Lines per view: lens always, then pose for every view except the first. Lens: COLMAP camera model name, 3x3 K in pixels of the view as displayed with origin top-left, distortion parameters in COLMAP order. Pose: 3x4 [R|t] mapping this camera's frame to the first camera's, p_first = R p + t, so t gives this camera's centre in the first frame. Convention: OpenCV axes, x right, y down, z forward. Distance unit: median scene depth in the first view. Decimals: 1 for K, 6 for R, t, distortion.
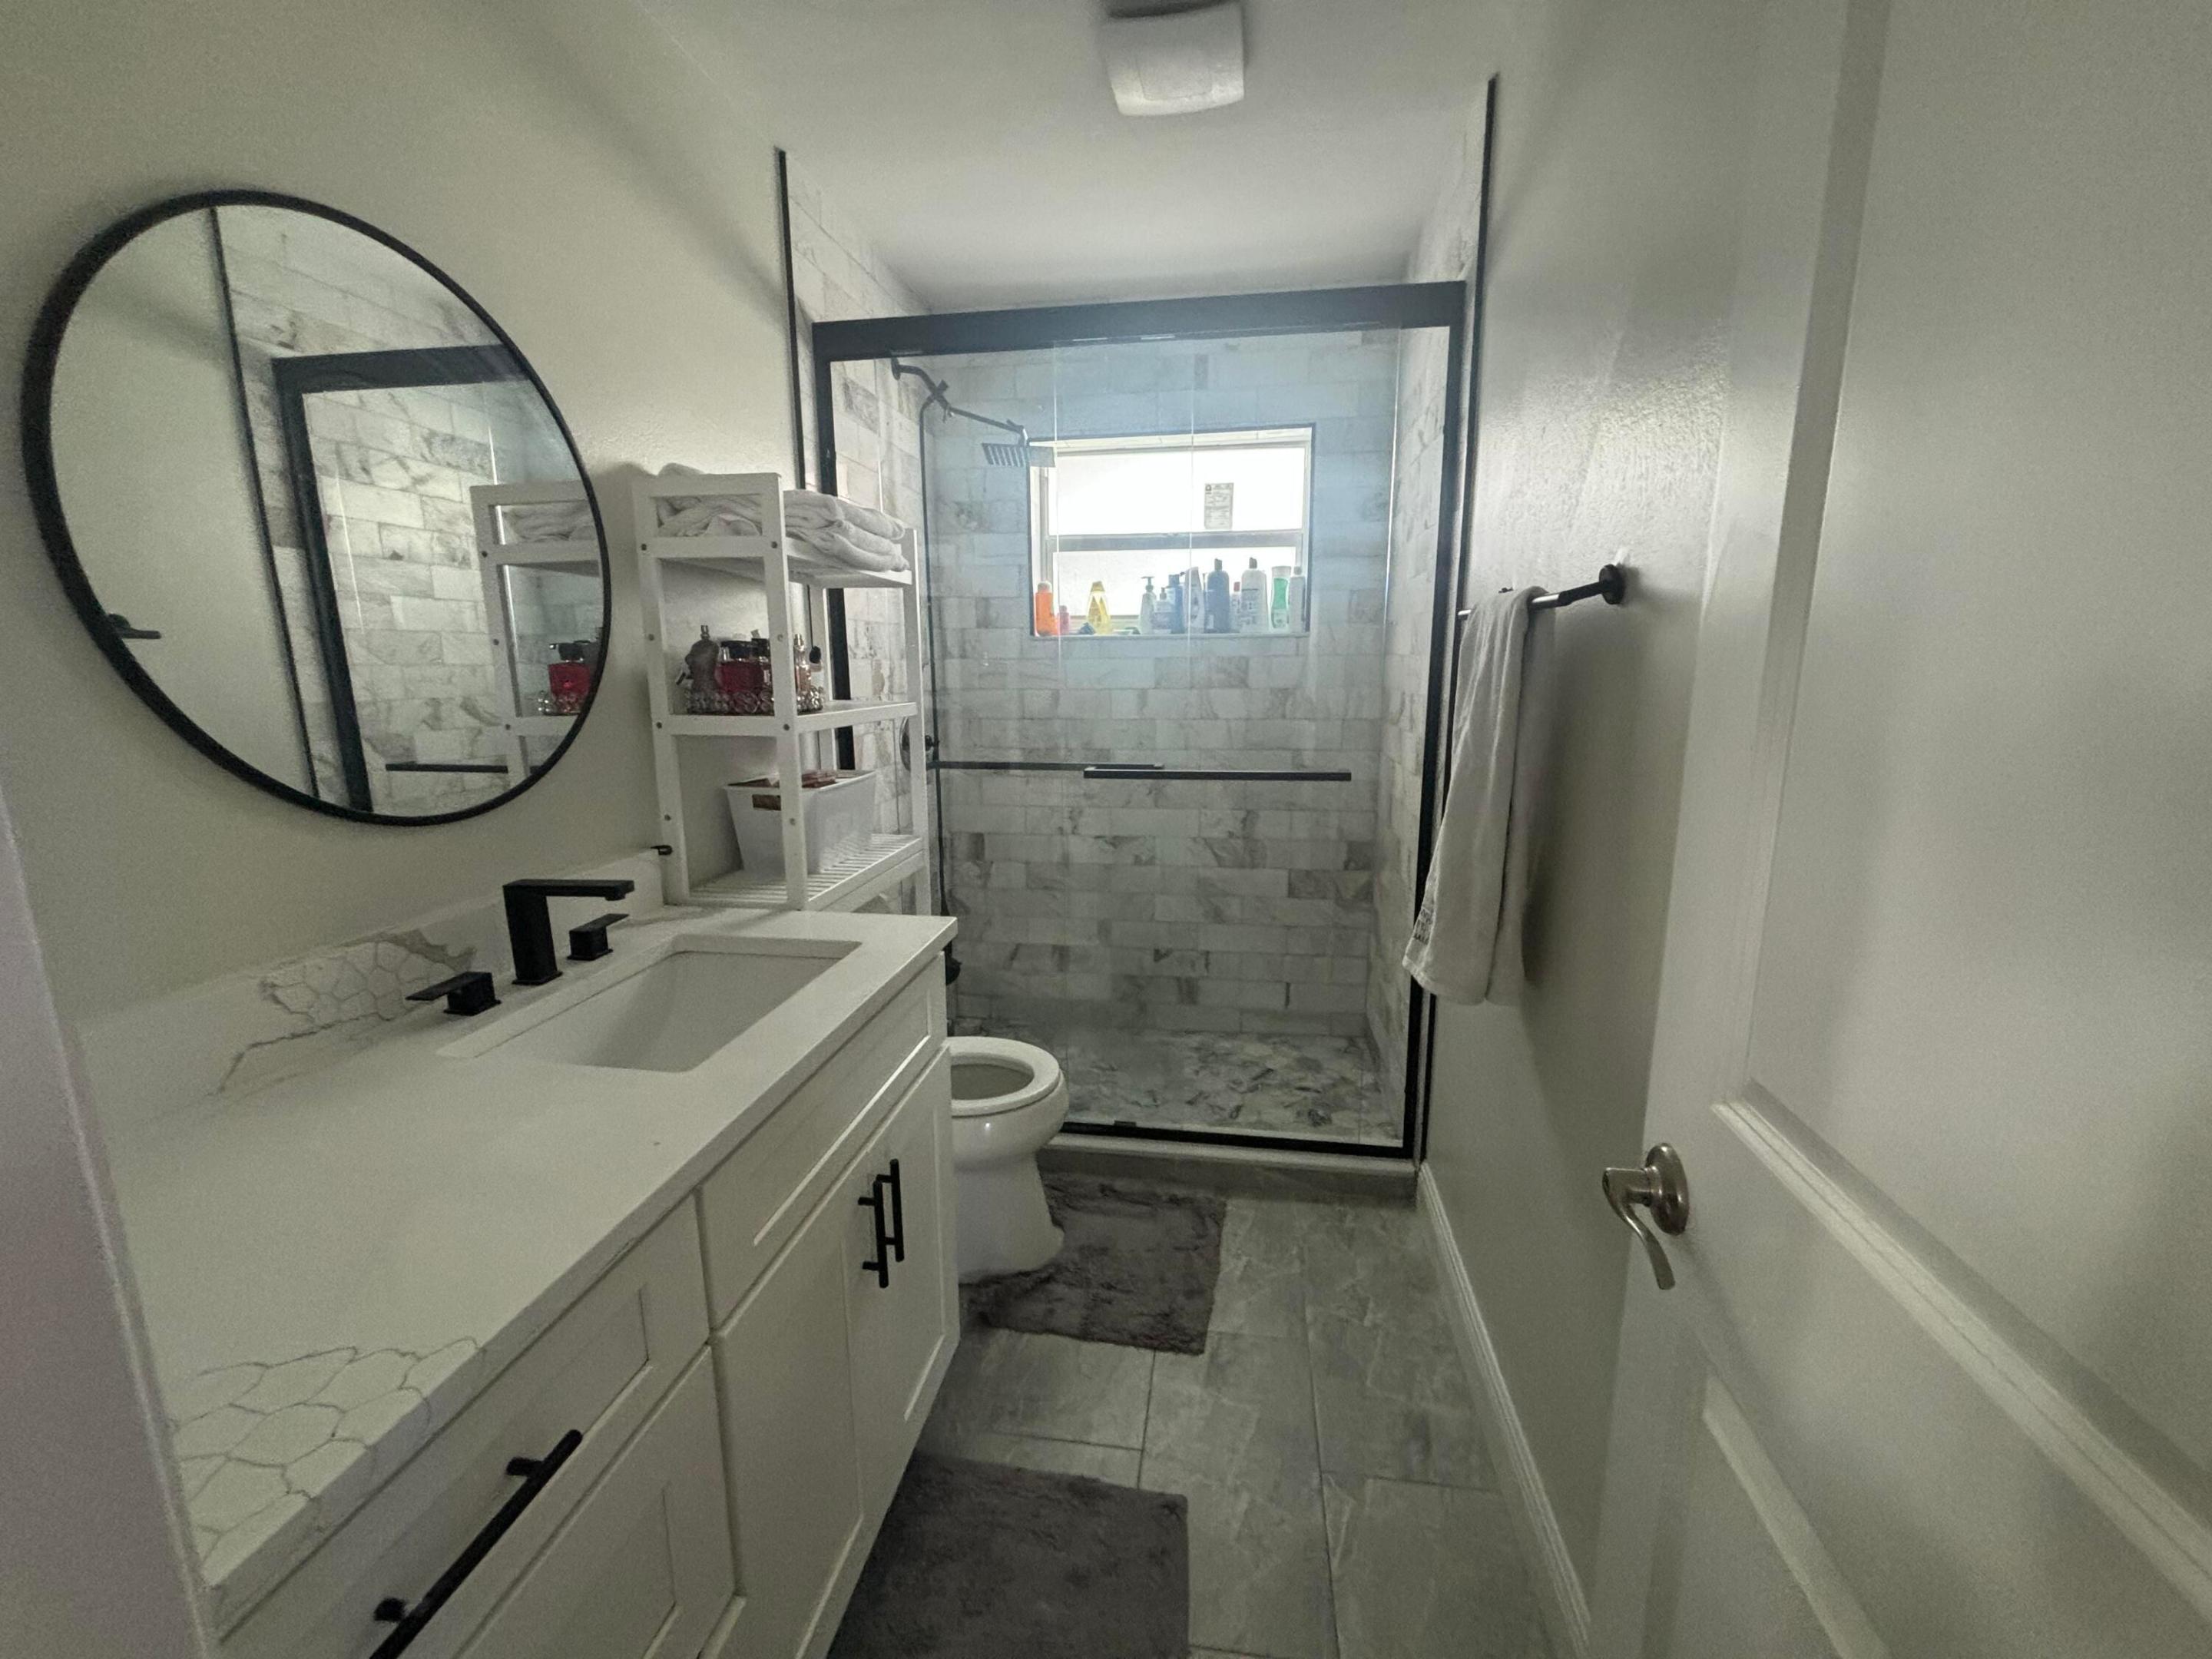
lens RADIAL K [[890.7, 0, 1108.8], [0, 890.7, 828.9], [0, 0, 1]] dist [-0.000773, 0.000594]
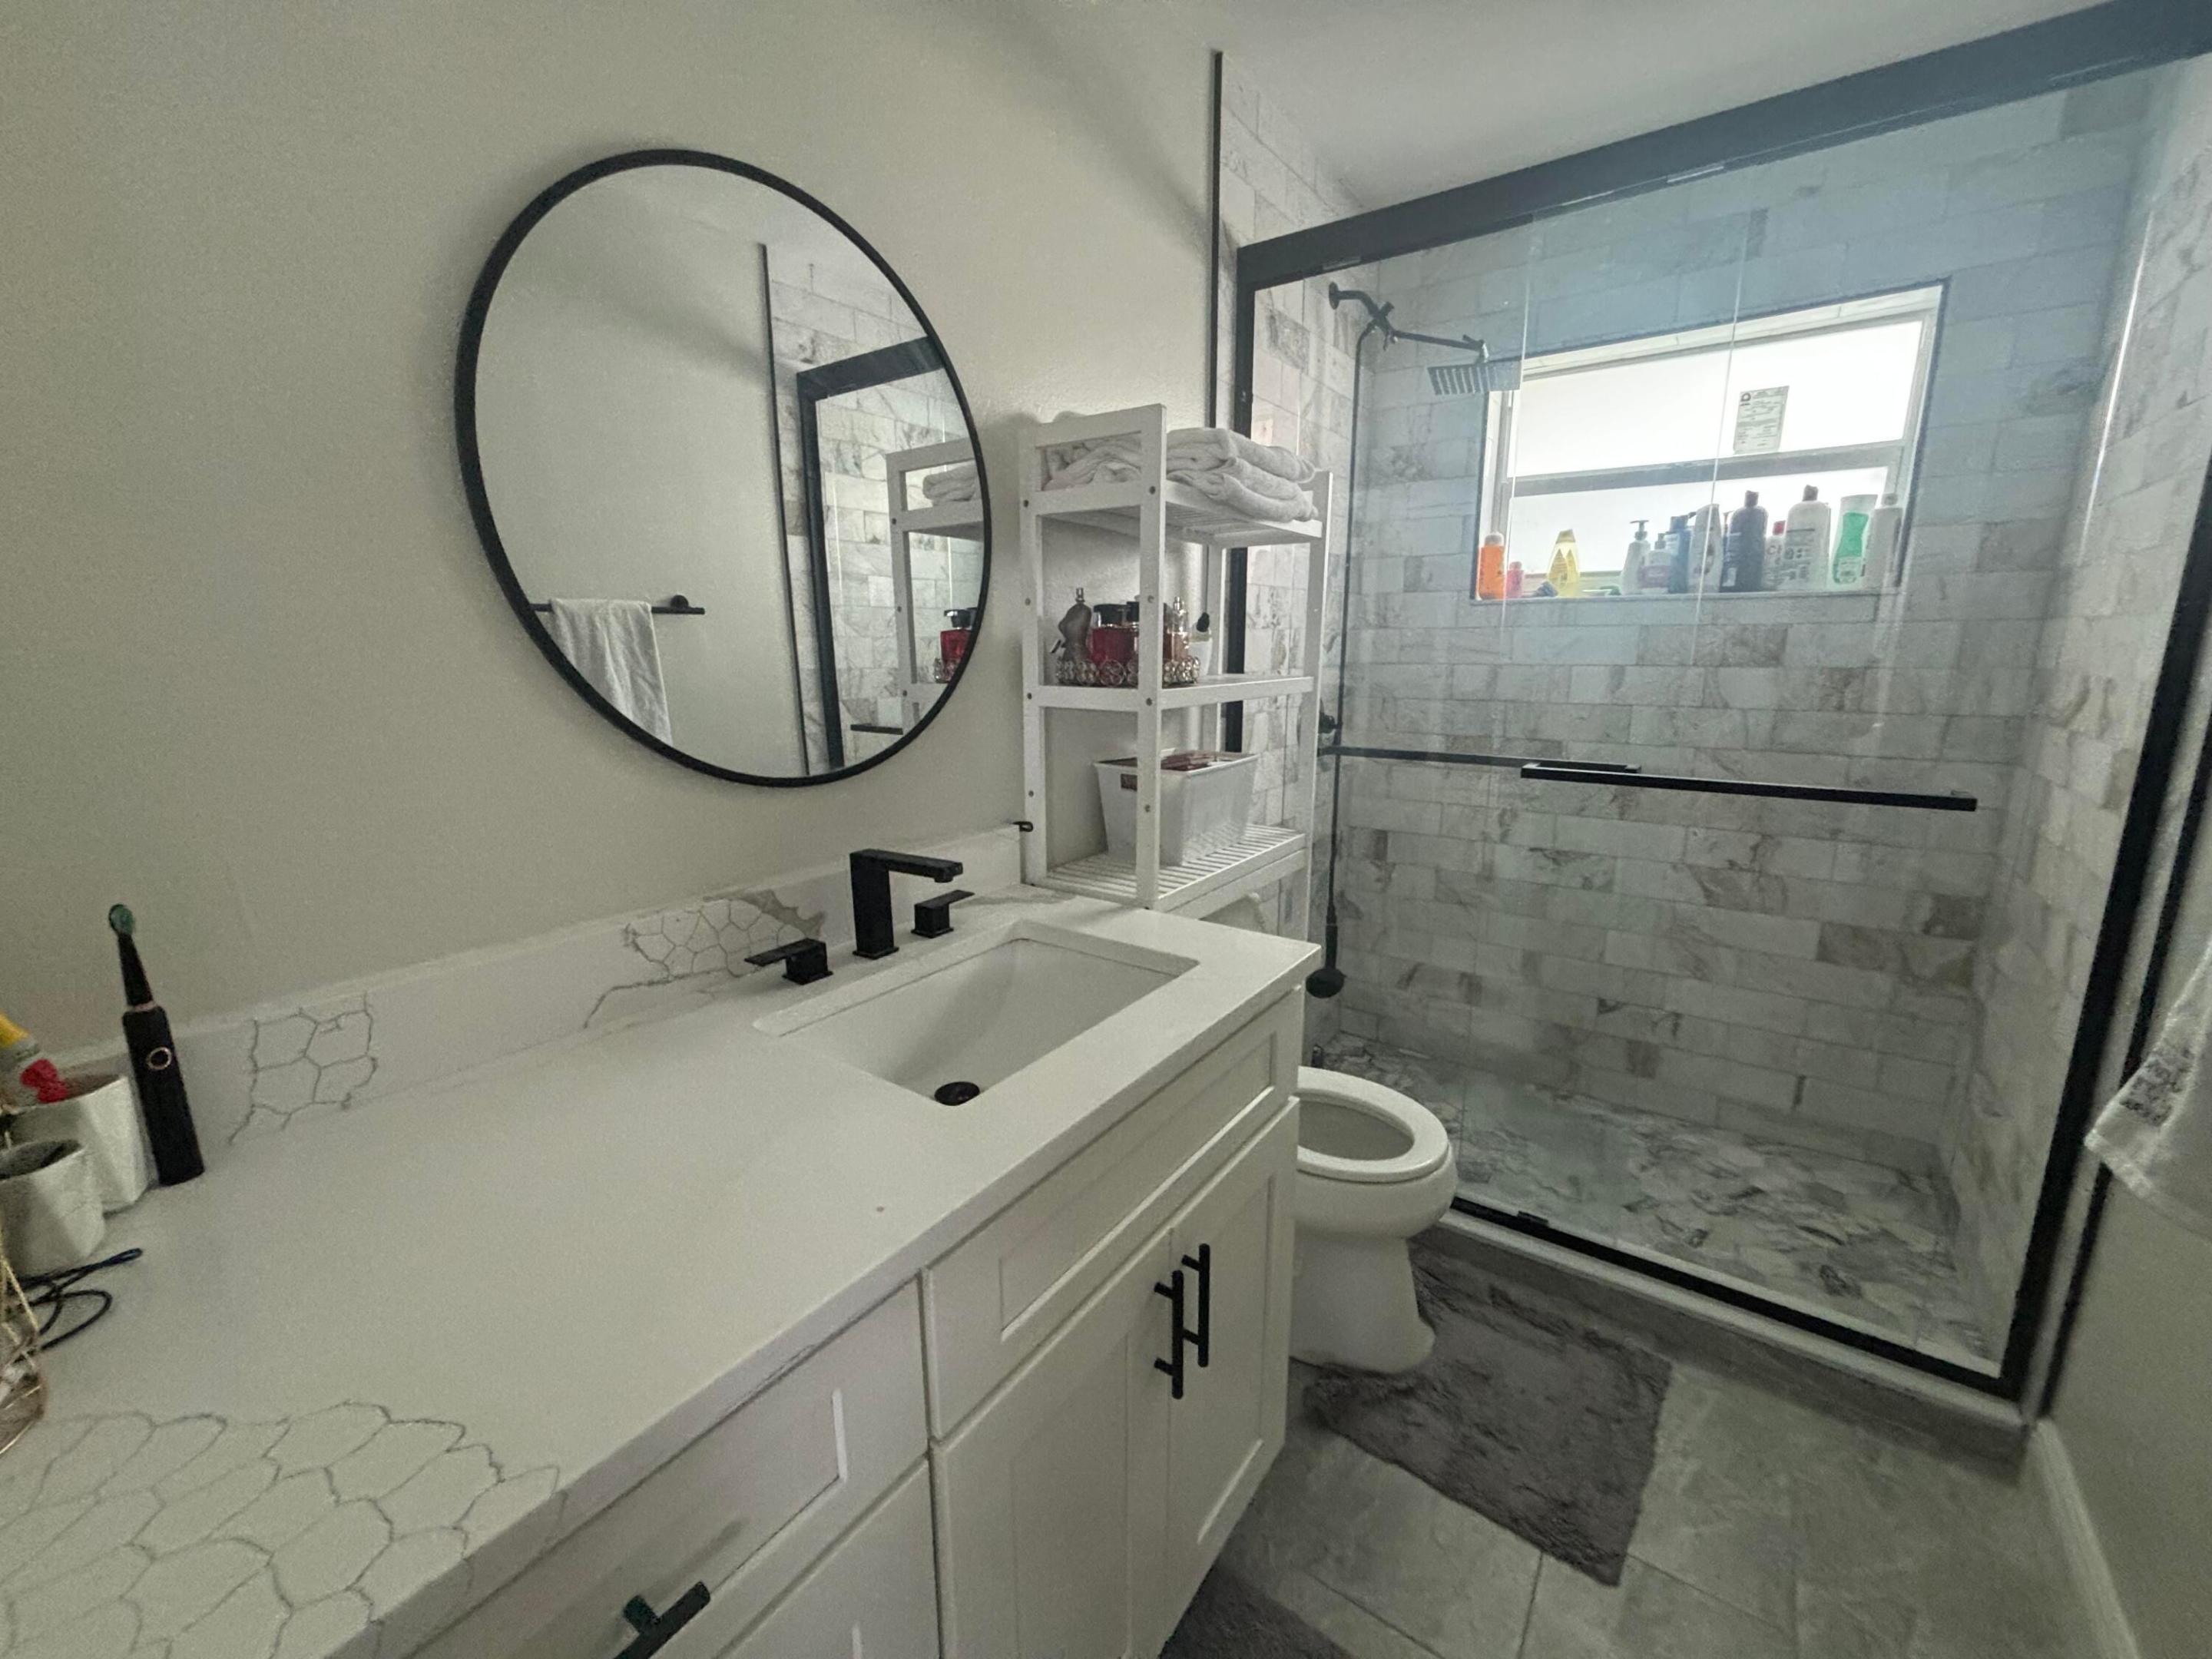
lens RADIAL K [[890.7, 0, 1109.0], [0, 890.7, 828.8], [0, 0, 1]] dist [-0.000773, 0.000594]
pose [[0.891078, 0.093514, -0.444112, 0.002080], [-0.083434, 0.995618, 0.042237, -0.015496], [0.446116, -0.000583, 0.894975, 0.137079]]
